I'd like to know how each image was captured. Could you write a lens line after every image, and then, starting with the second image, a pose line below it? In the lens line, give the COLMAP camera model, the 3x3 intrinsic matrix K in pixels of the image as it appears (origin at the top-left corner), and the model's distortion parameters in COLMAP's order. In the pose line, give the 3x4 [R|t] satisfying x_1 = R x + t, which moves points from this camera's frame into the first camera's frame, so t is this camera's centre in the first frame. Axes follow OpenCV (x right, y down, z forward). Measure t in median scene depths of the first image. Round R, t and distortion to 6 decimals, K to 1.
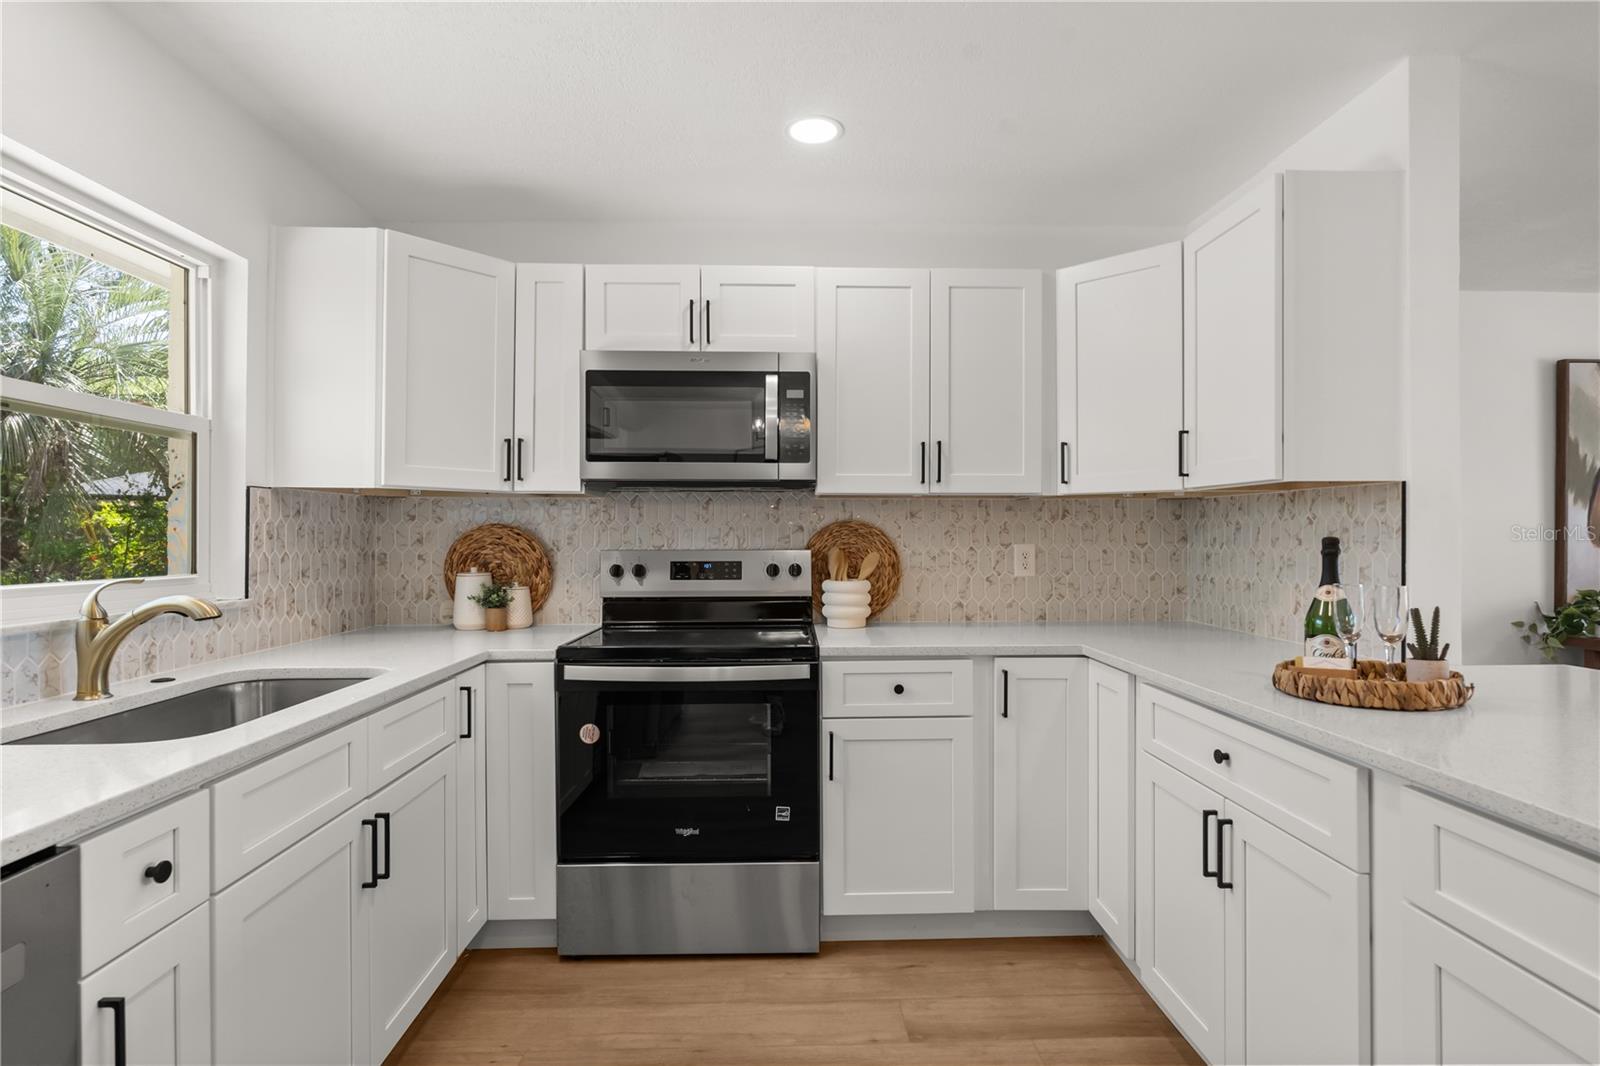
lens RADIAL K [[792.3, 0, 801.9], [0, 792.3, 533.6], [0, 0, 1]] dist [0.001208, 0.001158]
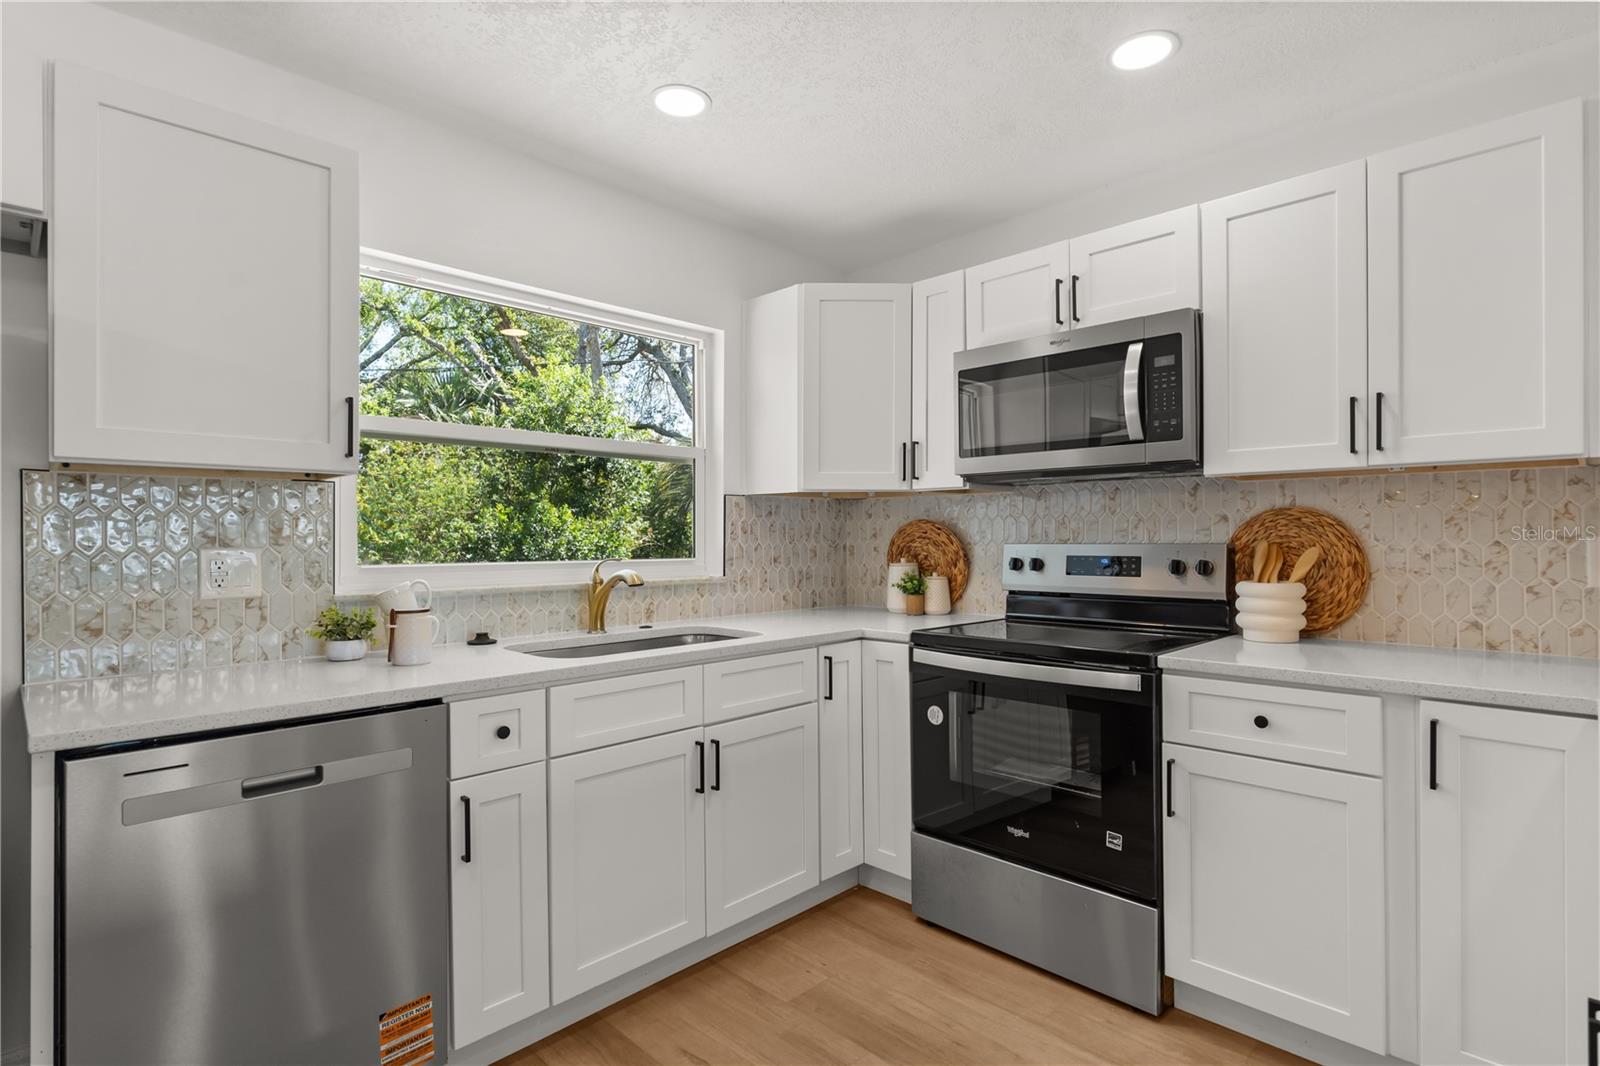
lens RADIAL K [[792.3, 0, 832.6], [0, 792.3, 535.7], [0, 0, 1]] dist [0.001208, 0.001158]
pose [[0.701382, -0.004284, -0.712773, 0.353005], [0.005992, 0.999982, -0.000114, 0.010731], [0.712761, -0.004191, 0.701395, 0.144735]]
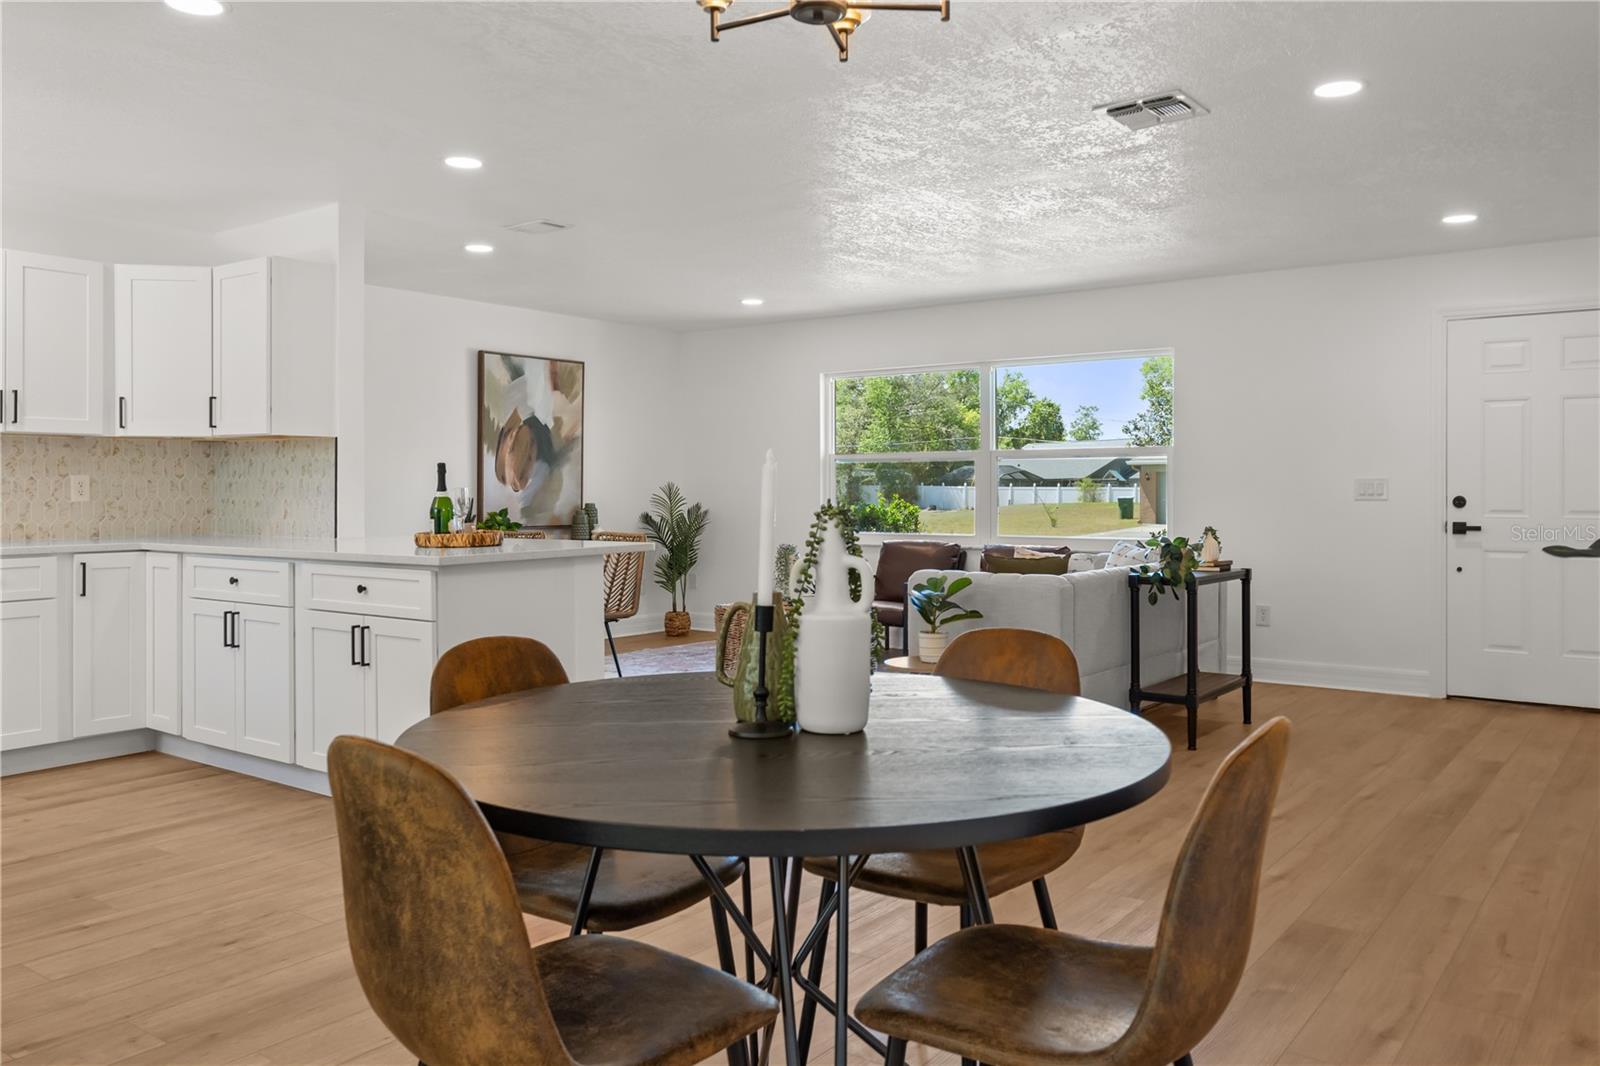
lens RADIAL K [[1215.9, 0, 812.5], [0, 1215.9, 489.7], [0, 0, 1]] dist [0.005420, 0.005816]
pose [[0.613014, -0.001239, 0.790071, -0.602721], [-0.001563, 0.999995, 0.002781, 0.034252], [-0.790070, -0.002940, 0.613009, -1.226415]]
